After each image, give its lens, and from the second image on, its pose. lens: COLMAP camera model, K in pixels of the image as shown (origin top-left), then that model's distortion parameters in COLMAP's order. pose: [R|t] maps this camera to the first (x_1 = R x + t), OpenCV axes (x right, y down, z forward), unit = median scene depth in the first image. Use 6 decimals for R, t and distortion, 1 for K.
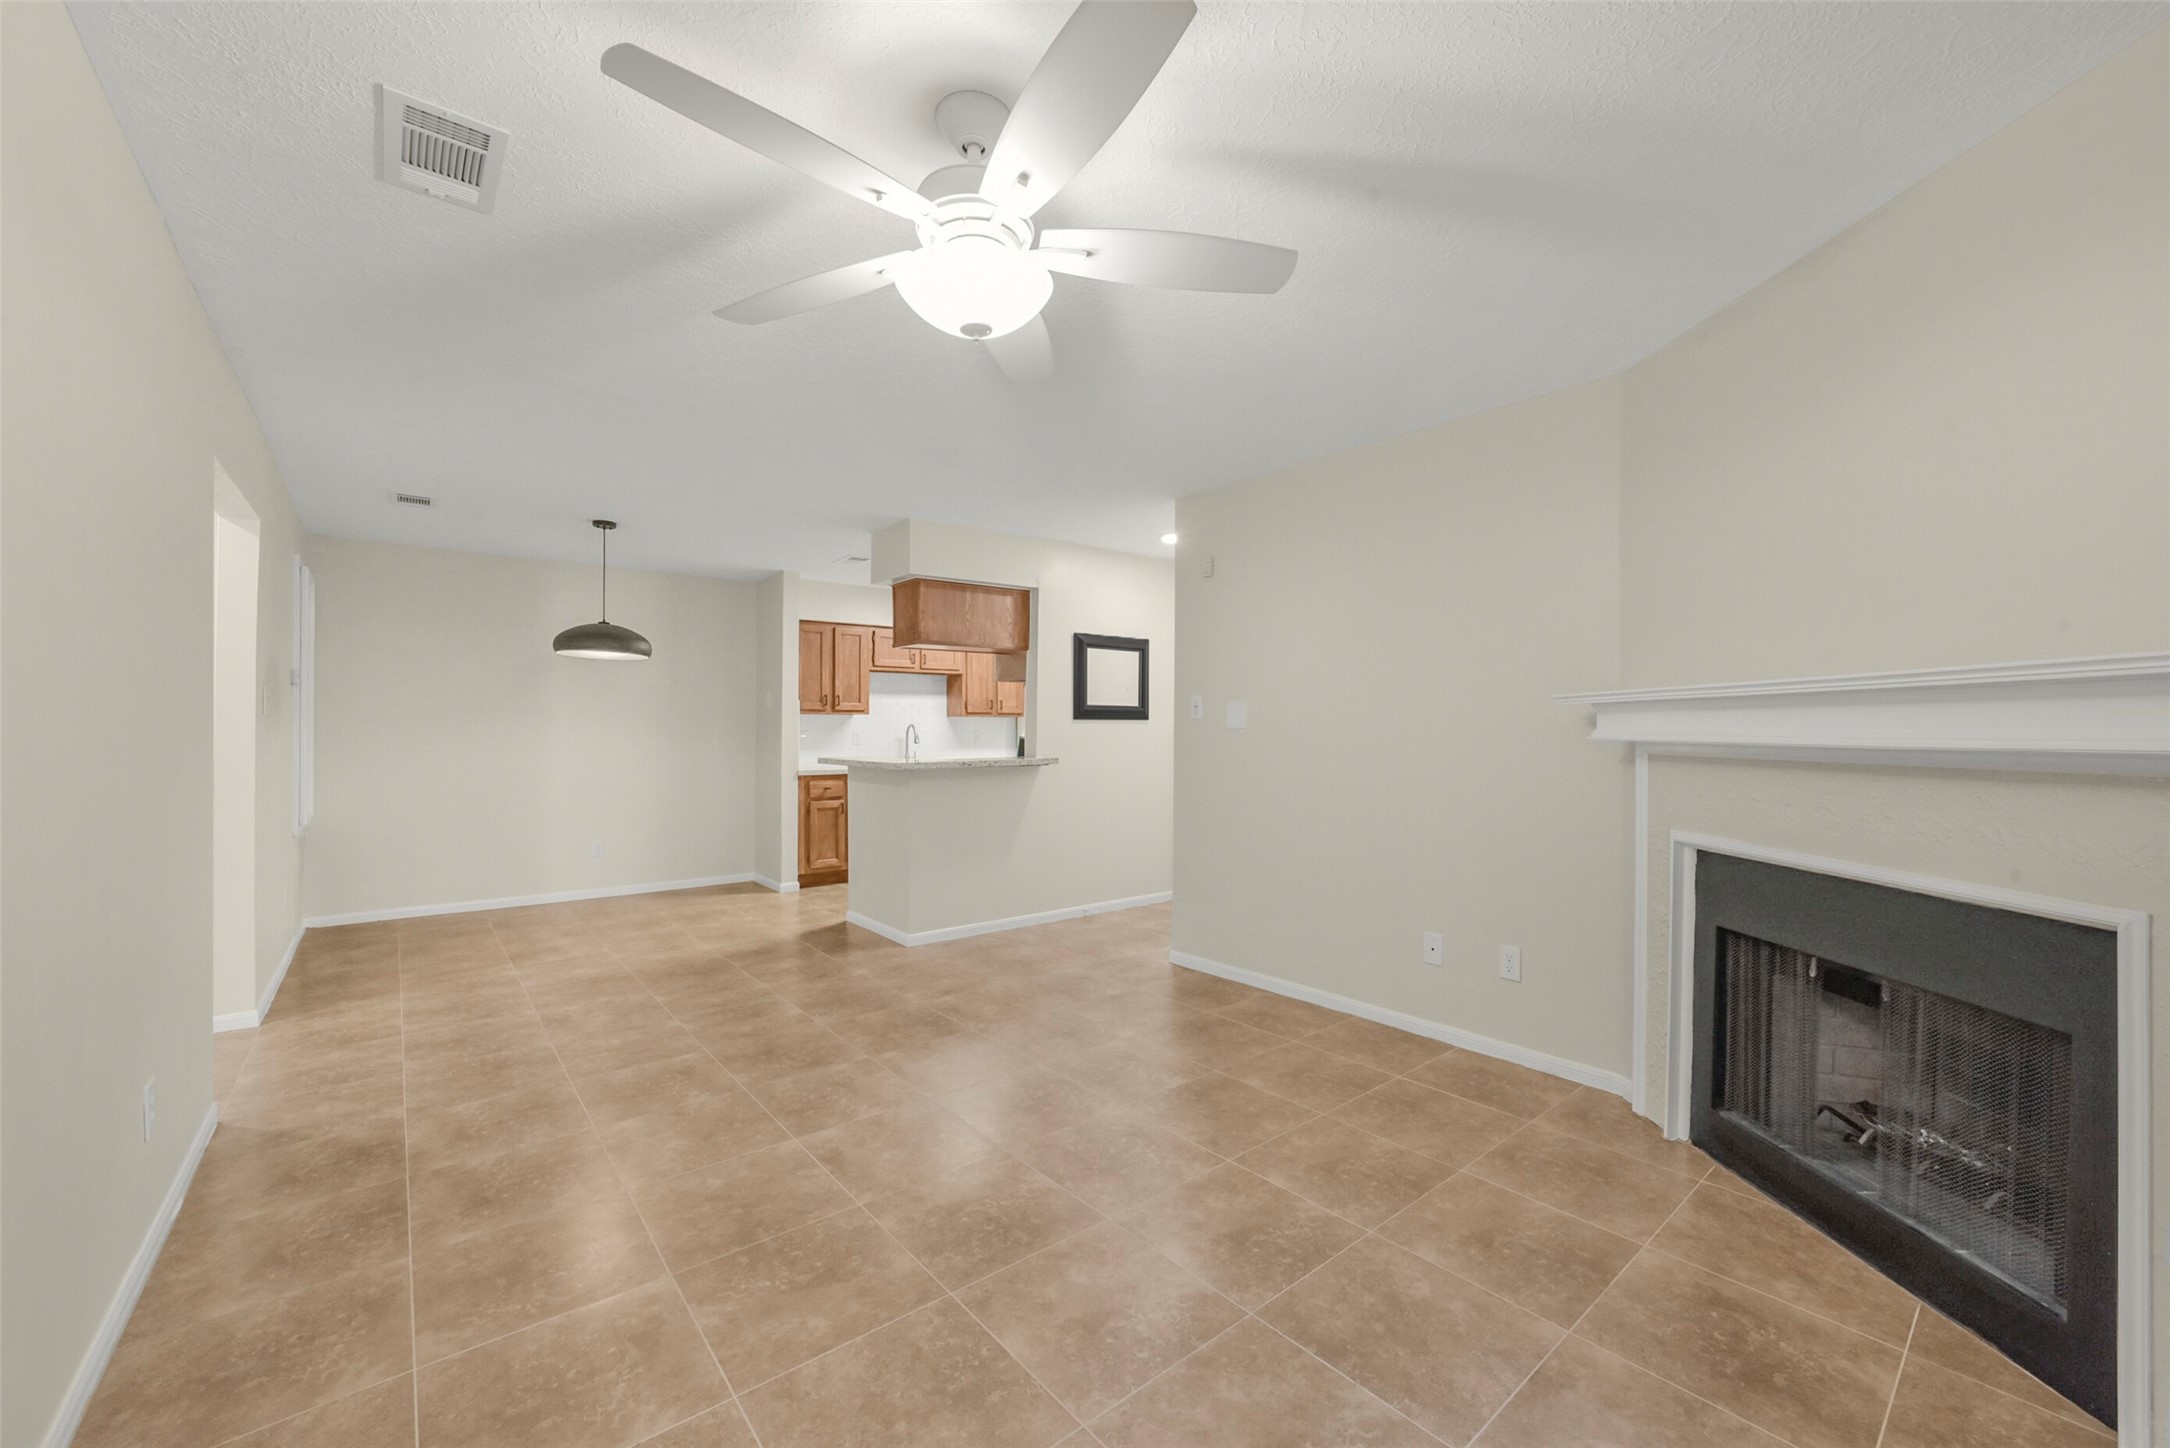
lens RADIAL K [[847.3, 0, 1091.2], [0, 847.3, 734.7], [0, 0, 1]] dist [-0.016570, 0.000282]
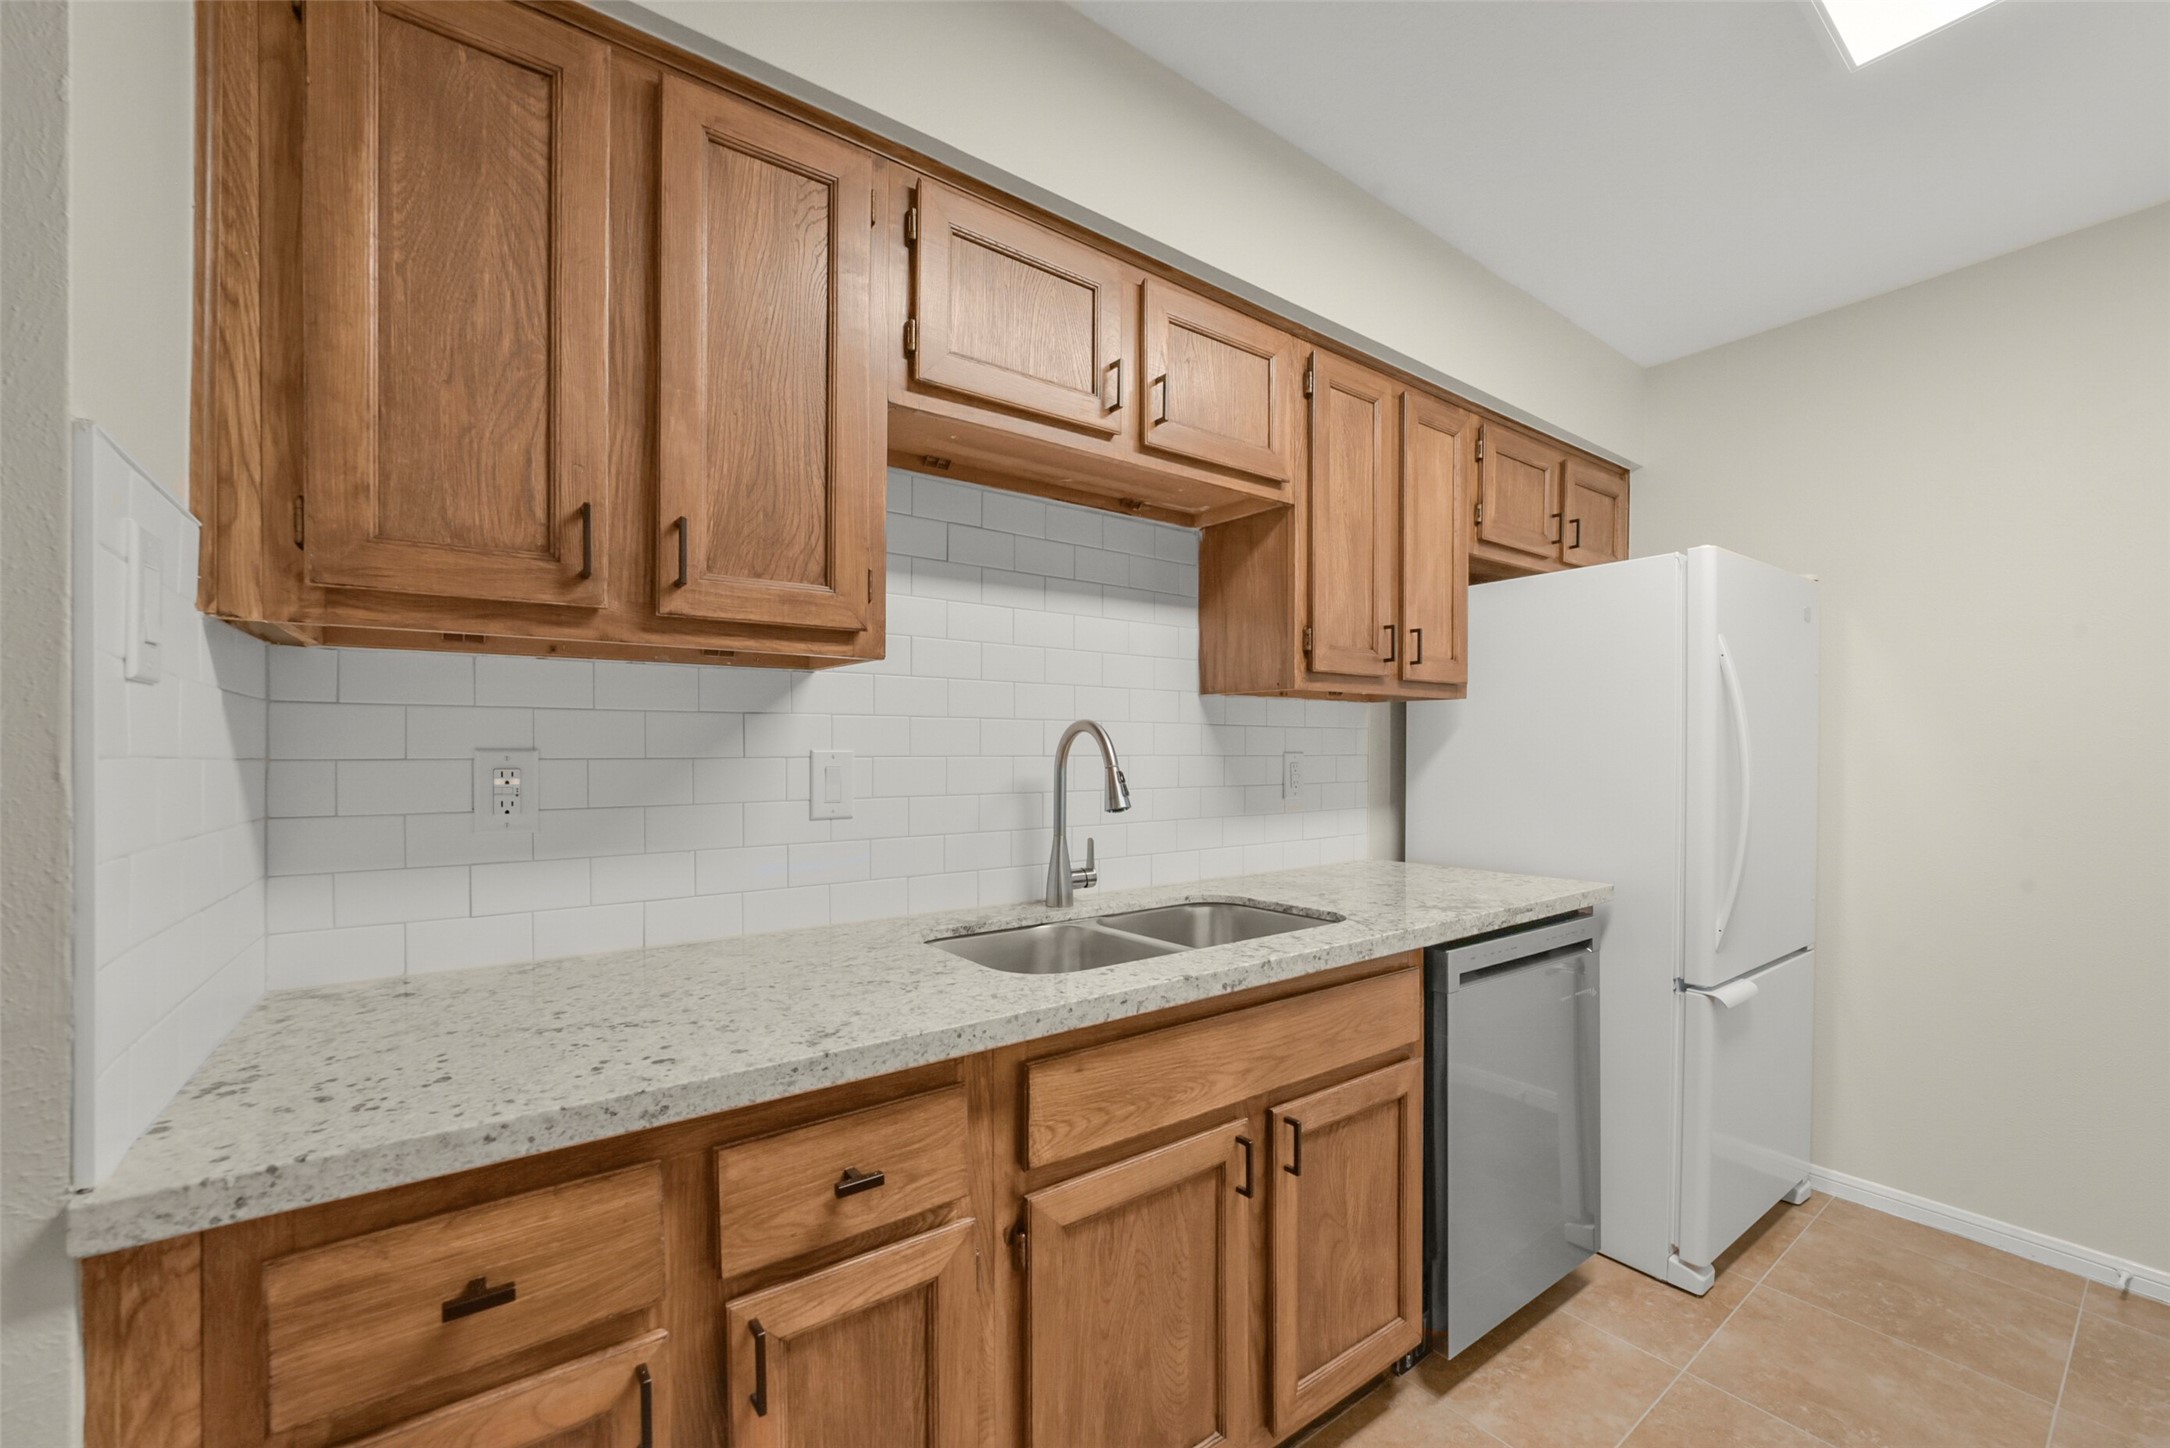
lens RADIAL K [[864.5, 0, 1093.5], [0, 864.5, 761.1], [0, 0, 1]] dist [-0.032510, 0.010111]
pose [[0.998687, 0.003300, -0.051113, -0.231999], [-0.002617, 0.999906, 0.013435, -0.005988], [0.051152, -0.013284, 0.998603, 0.908764]]
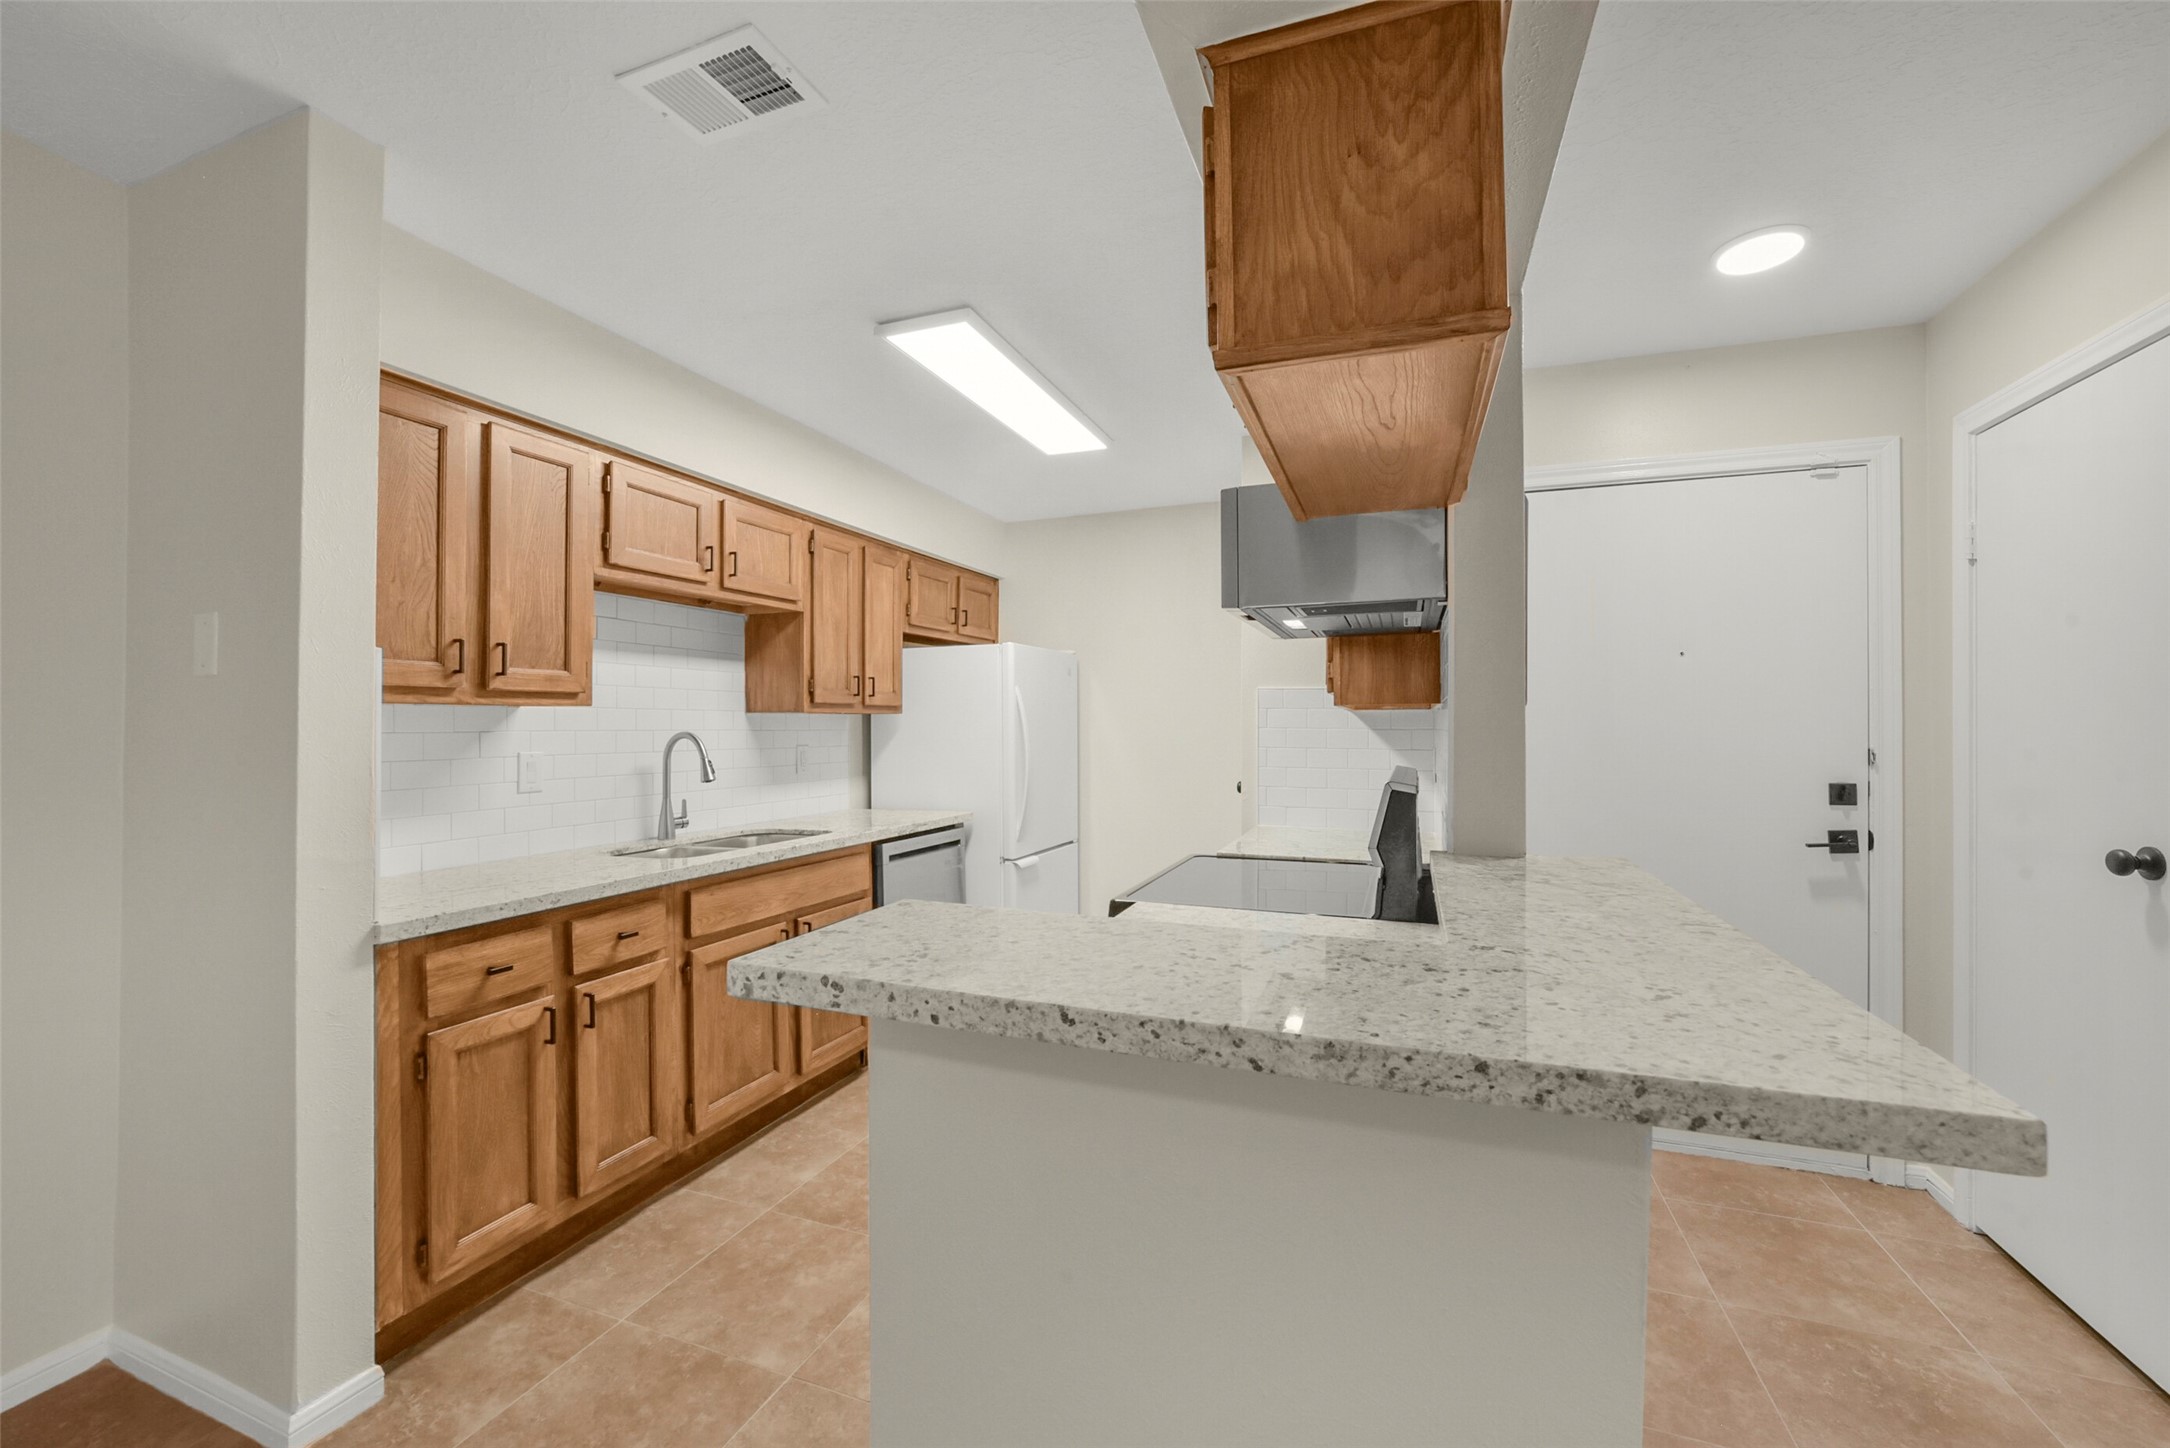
lens RADIAL K [[854.9, 0, 1093.3], [0, 854.9, 722.6], [0, 0, 1]] dist [-0.029936, 0.010123]
pose [[0.869430, 0.000312, 0.494055, -0.281800], [0.003306, 0.999974, -0.006450, -0.016028], [-0.494044, 0.007241, 0.869407, 0.667731]]
